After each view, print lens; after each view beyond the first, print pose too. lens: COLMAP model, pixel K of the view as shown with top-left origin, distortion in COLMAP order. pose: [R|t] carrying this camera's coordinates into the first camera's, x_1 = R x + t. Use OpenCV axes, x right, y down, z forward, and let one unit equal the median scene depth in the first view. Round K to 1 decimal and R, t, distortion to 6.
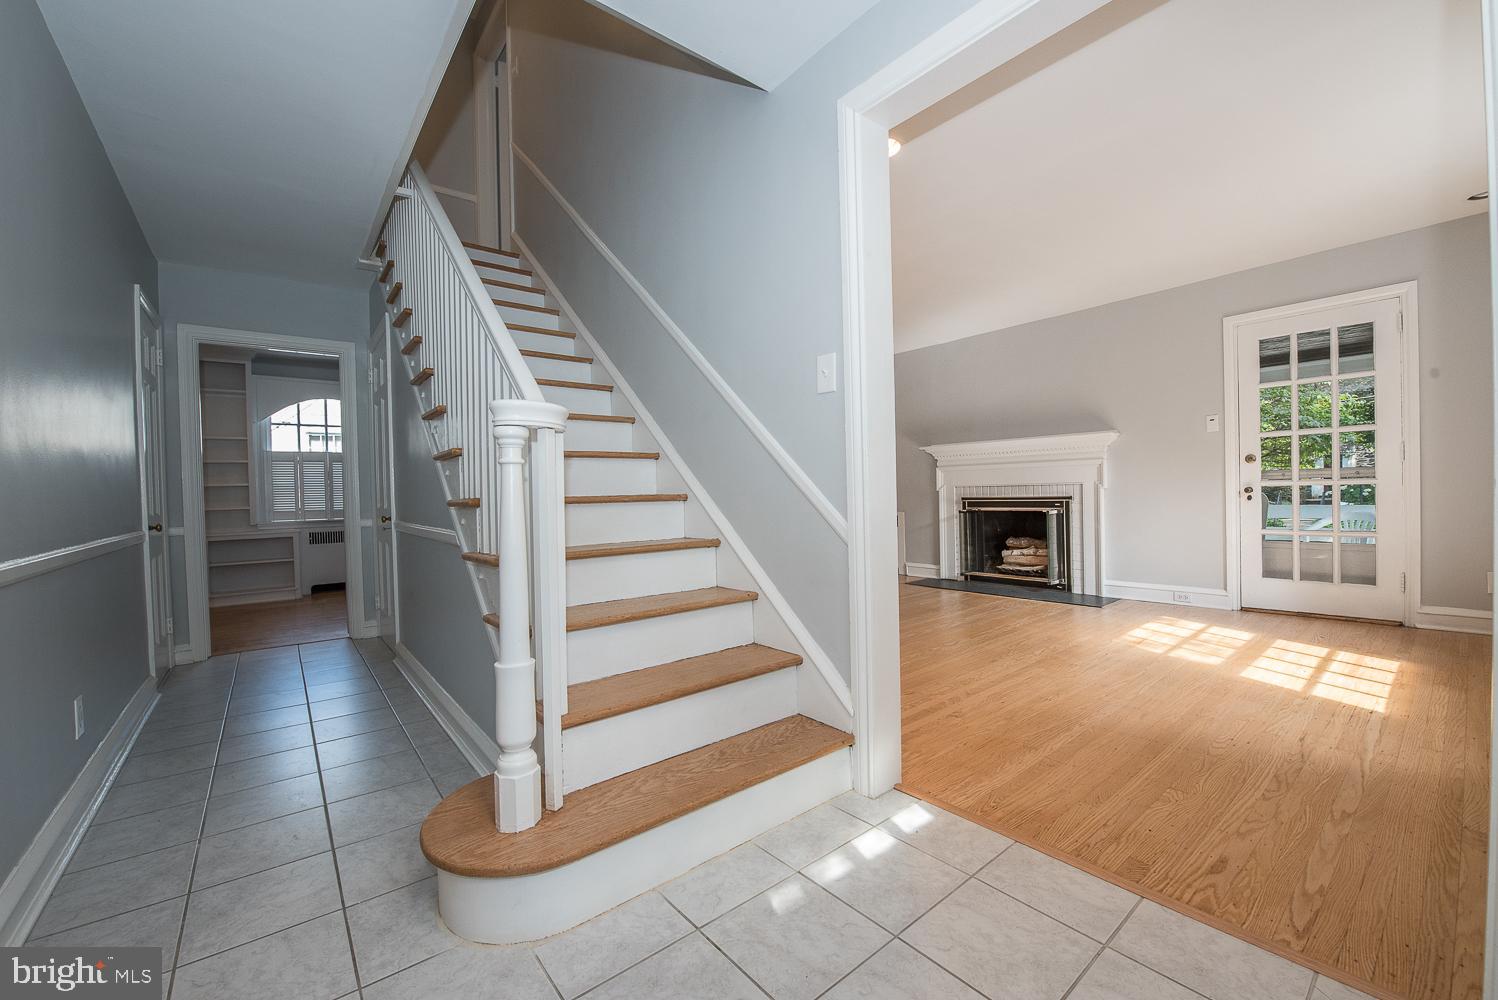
lens RADIAL K [[597.4, 0, 749.6], [0, 597.4, 499.7], [0, 0, 1]] dist [-0.016765, -0.000265]
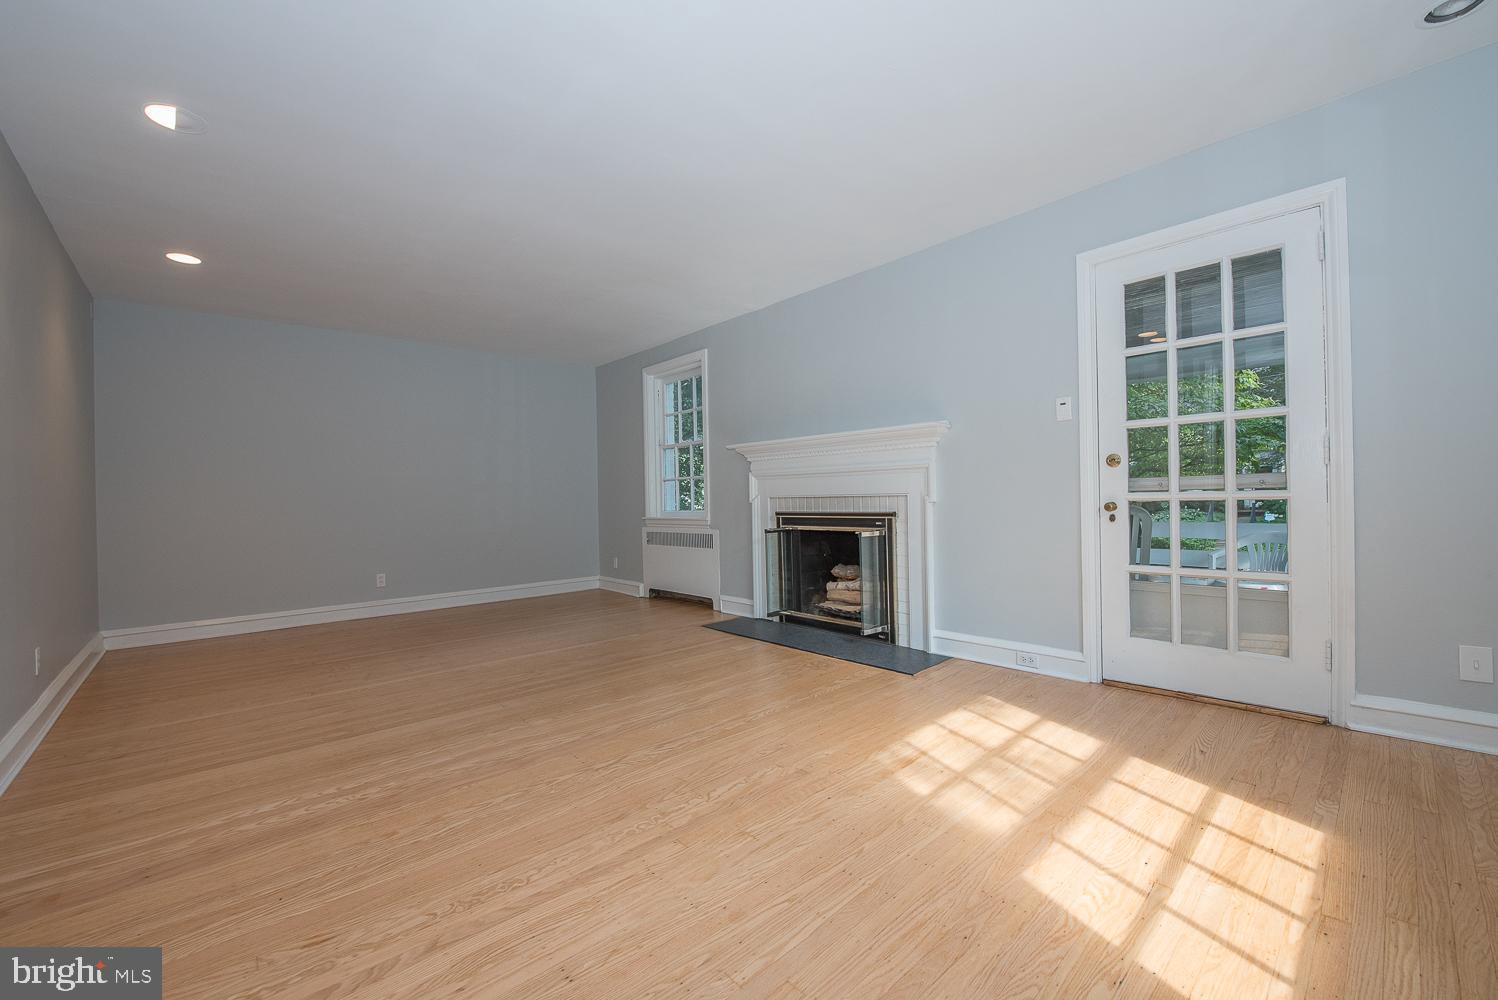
lens RADIAL K [[597.4, 0, 748.7], [0, 597.4, 499.2], [0, 0, 1]] dist [-0.016765, -0.000265]
pose [[0.998061, 0.007011, 0.061843, 0.332192], [-0.006151, 0.999882, -0.014086, -0.010731], [-0.061935, 0.013678, 0.997986, 0.296648]]
